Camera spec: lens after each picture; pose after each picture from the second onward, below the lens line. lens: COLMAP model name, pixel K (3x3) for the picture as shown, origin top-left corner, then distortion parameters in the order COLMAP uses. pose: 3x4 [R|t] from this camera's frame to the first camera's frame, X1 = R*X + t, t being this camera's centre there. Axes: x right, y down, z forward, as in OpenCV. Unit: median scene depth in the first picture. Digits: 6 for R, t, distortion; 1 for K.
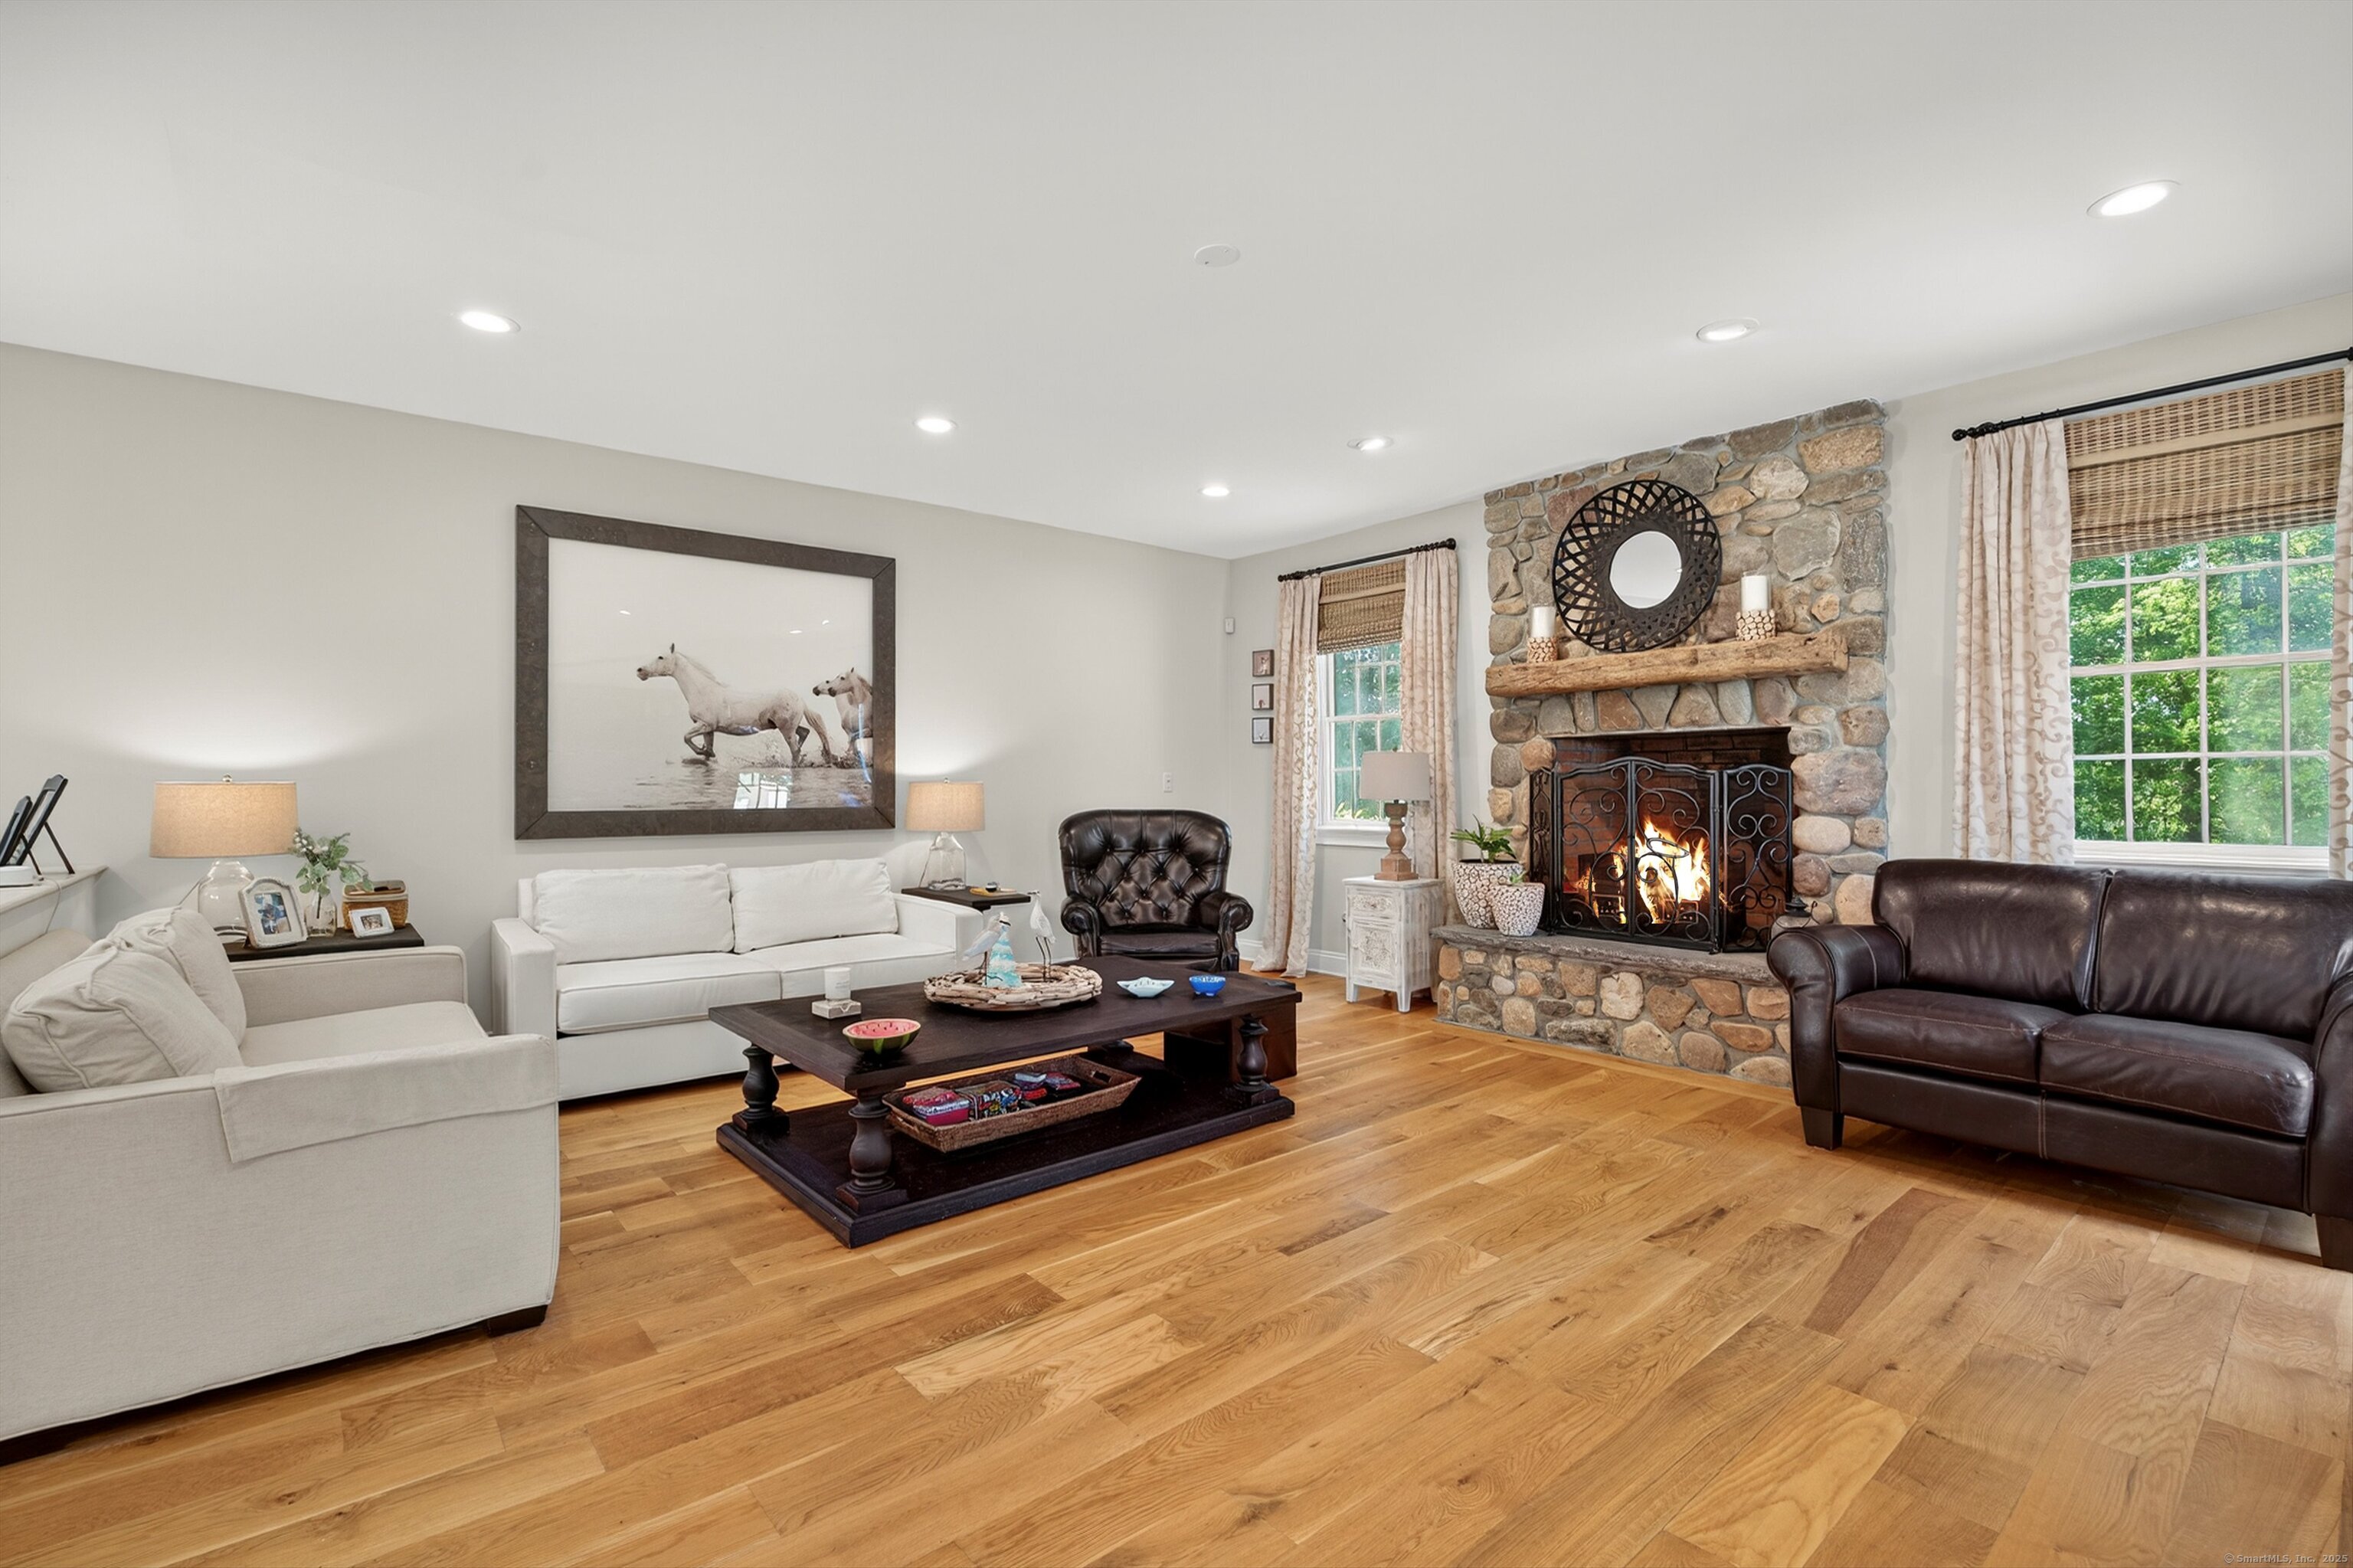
lens RADIAL K [[1035.6, 0, 1179.9], [0, 1035.6, 771.3], [0, 0, 1]] dist [0.011365, -0.003668]
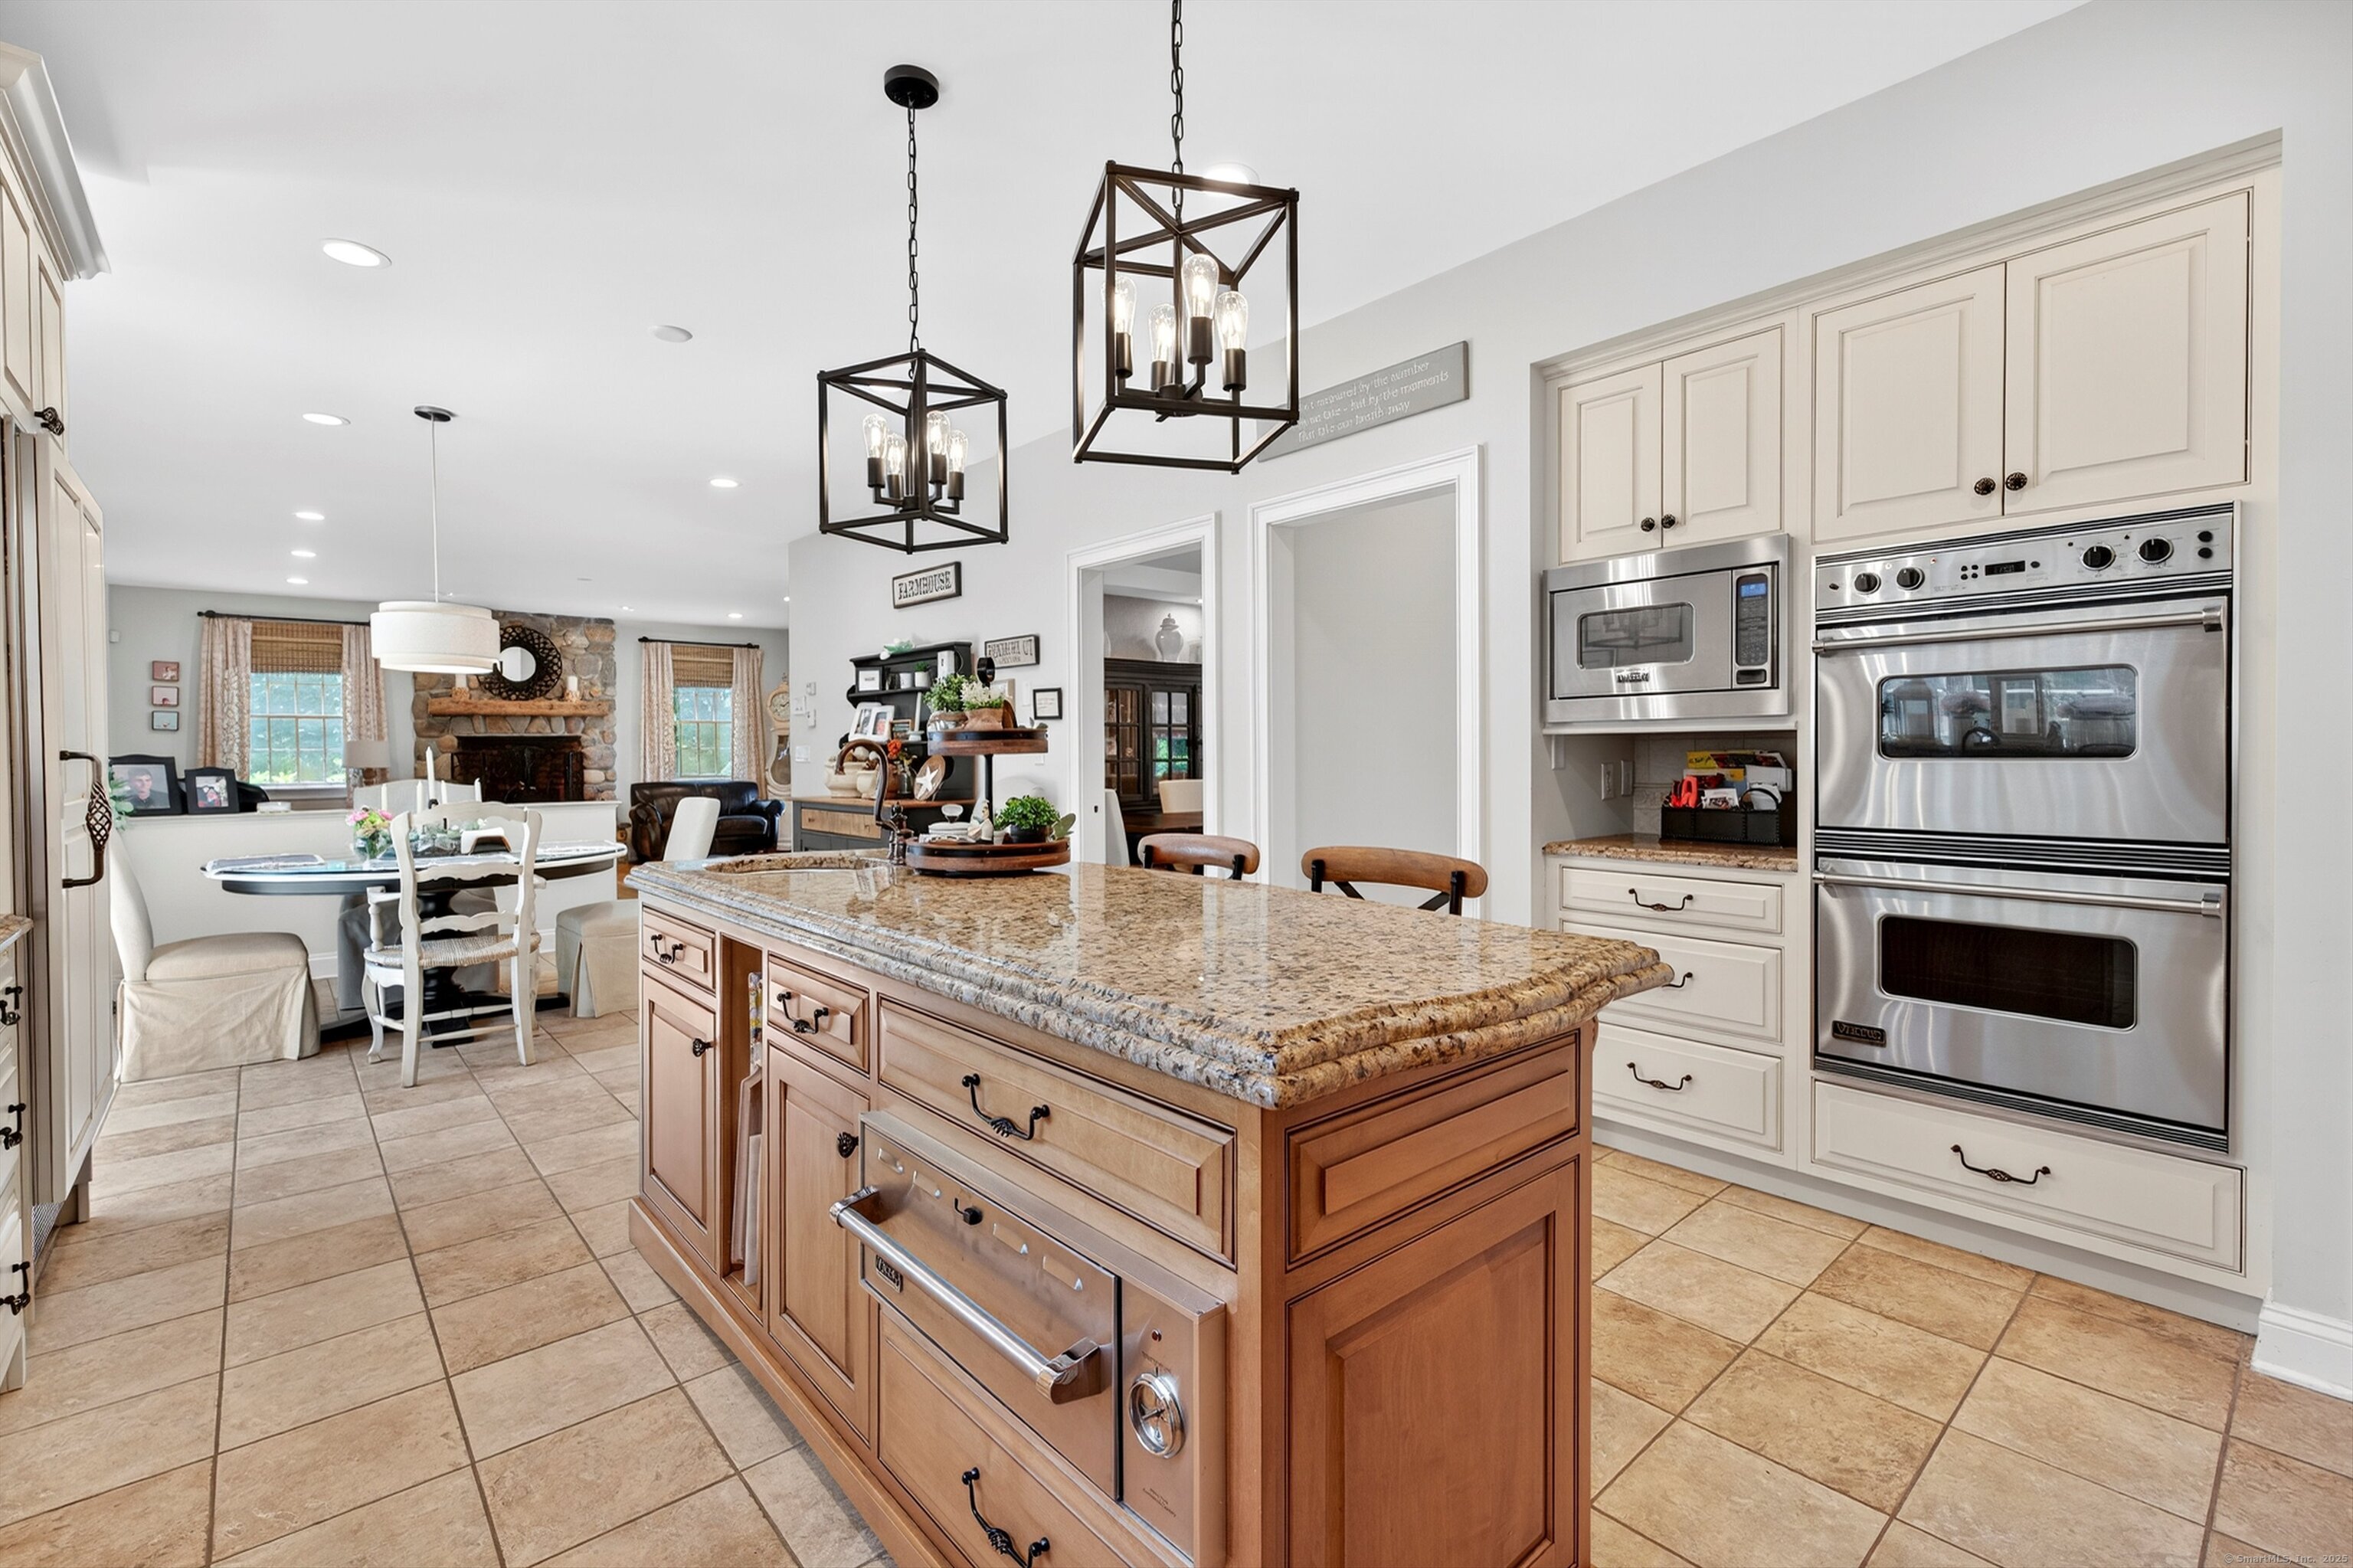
lens RADIAL K [[1035.6, 0, 1178.4], [0, 1035.6, 770.1], [0, 0, 1]] dist [0.011365, -0.003668]
pose [[-0.010819, -0.012107, 0.999868, -1.954991], [-0.000971, 0.999926, 0.012098, 0.008640], [-0.999941, -0.000840, -0.010830, -0.443771]]
